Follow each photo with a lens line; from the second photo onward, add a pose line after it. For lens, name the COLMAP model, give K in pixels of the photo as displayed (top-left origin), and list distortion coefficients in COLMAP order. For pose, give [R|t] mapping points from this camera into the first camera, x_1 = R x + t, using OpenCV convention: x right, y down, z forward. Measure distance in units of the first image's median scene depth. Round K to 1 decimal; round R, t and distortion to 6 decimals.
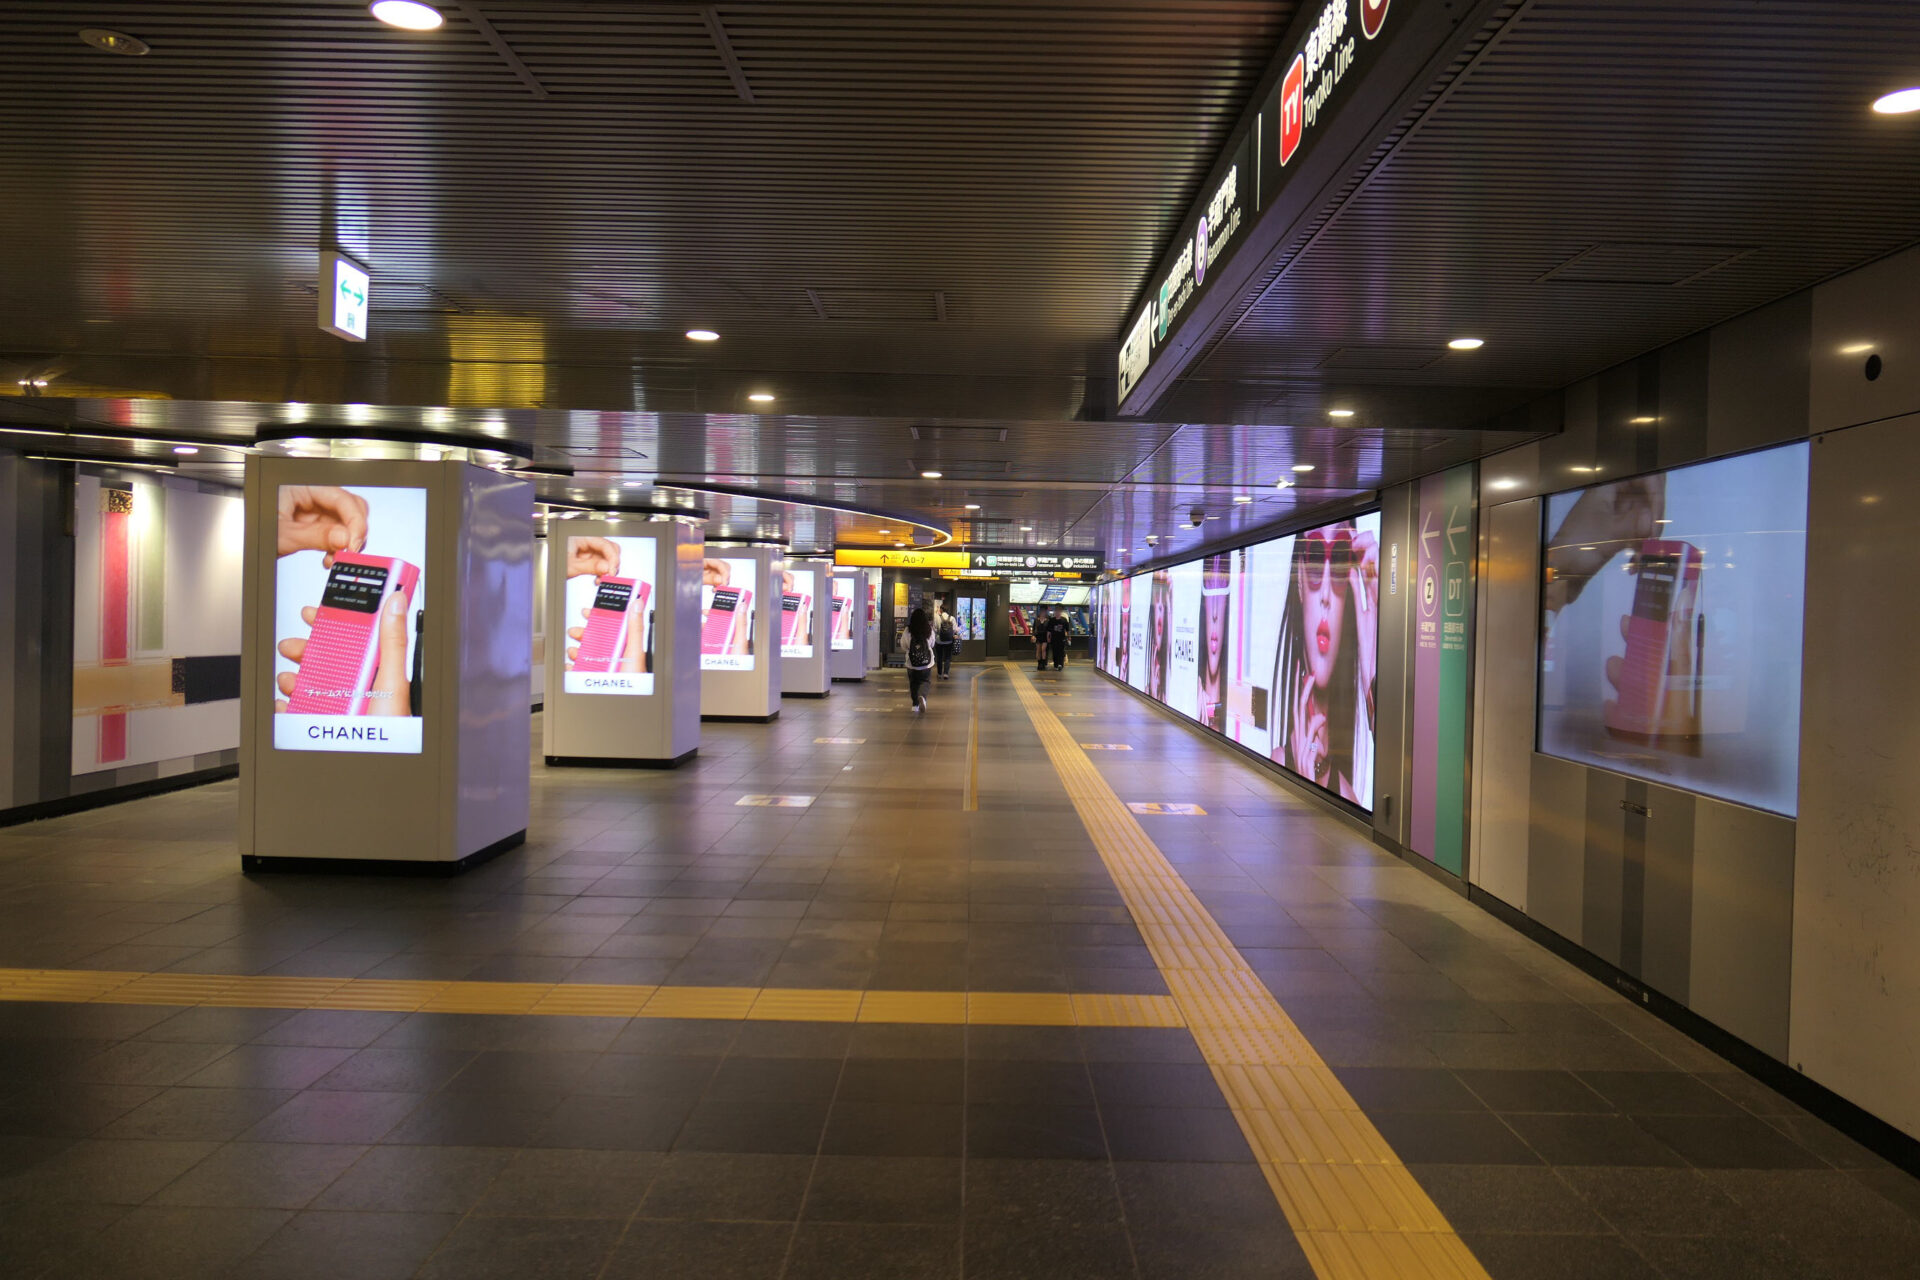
lens RADIAL K [[1326.0, 0, 958.0], [0, 1326.0, 644.8], [0, 0, 1]] dist [-0.020684, 0.001682]
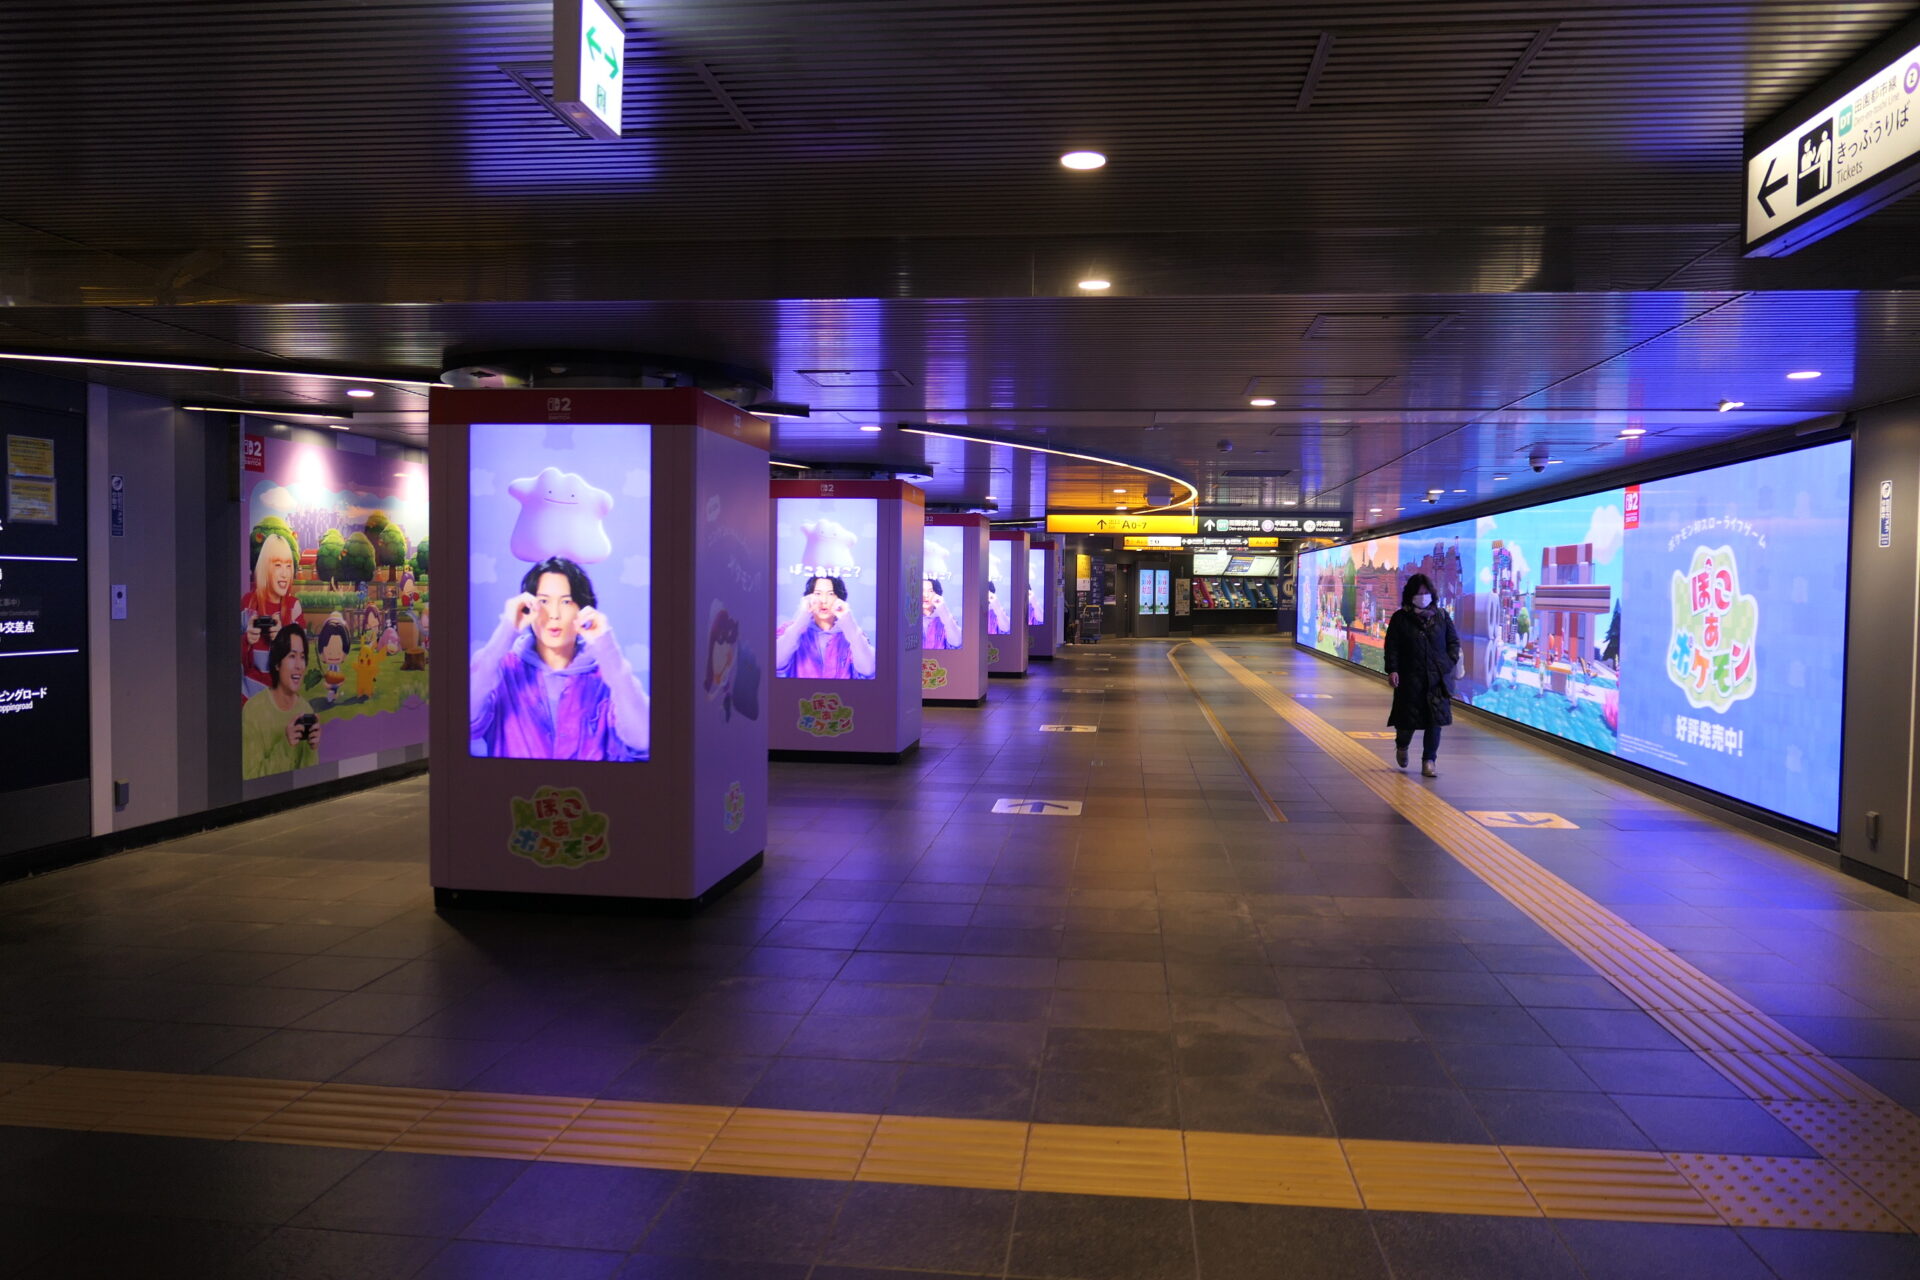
lens RADIAL K [[1326.0, 0, 960.2], [0, 1326.0, 648.9], [0, 0, 1]] dist [-0.020684, 0.001682]
pose [[0.993865, -0.005988, -0.110439, -0.069466], [0.008367, 0.999742, 0.021094, -0.000227], [0.110284, -0.021889, 0.993659, 0.122570]]
